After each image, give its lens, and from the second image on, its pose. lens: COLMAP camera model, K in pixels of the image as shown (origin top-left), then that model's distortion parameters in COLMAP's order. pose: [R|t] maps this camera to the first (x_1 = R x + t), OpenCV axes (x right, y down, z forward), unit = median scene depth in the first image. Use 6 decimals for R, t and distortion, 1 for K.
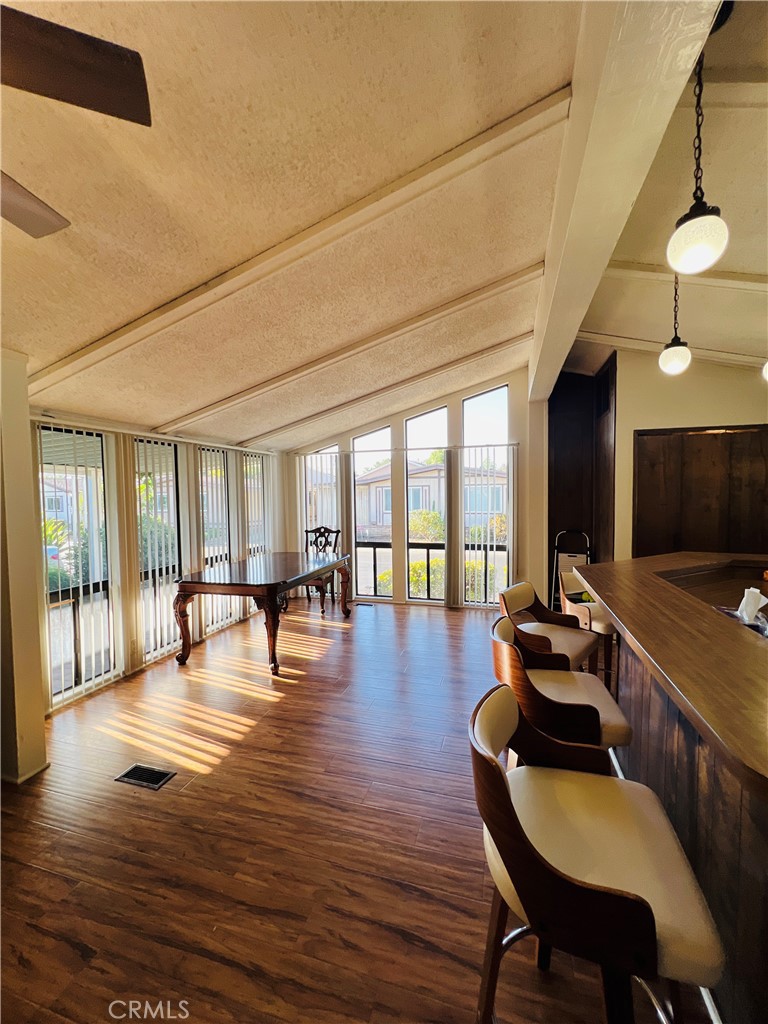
lens RADIAL K [[407.3, 0, 386.4], [0, 407.3, 510.7], [0, 0, 1]] dist [-0.002554, 0.000234]
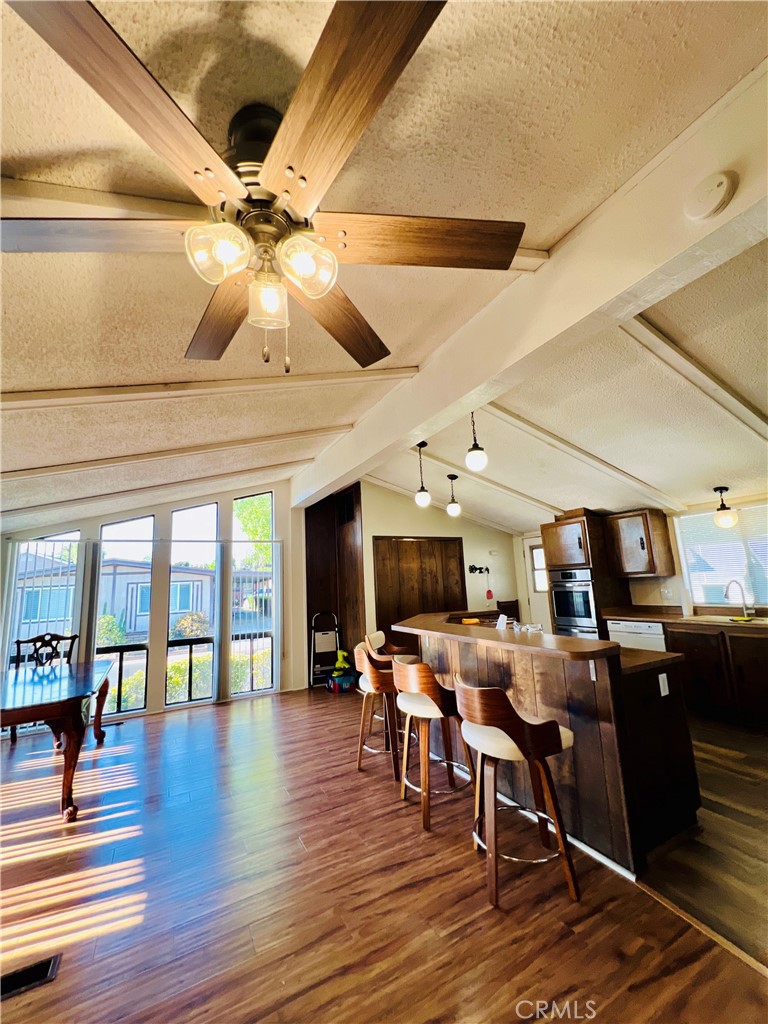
lens RADIAL K [[408.4, 0, 386.0], [0, 408.4, 511.7], [0, 0, 1]] dist [-0.006792, 0.000028]
pose [[0.708946, 0.099203, 0.698251, -0.288872], [0.066571, 0.976225, -0.206286, 0.016804], [-0.702114, 0.192729, 0.685486, -0.039928]]
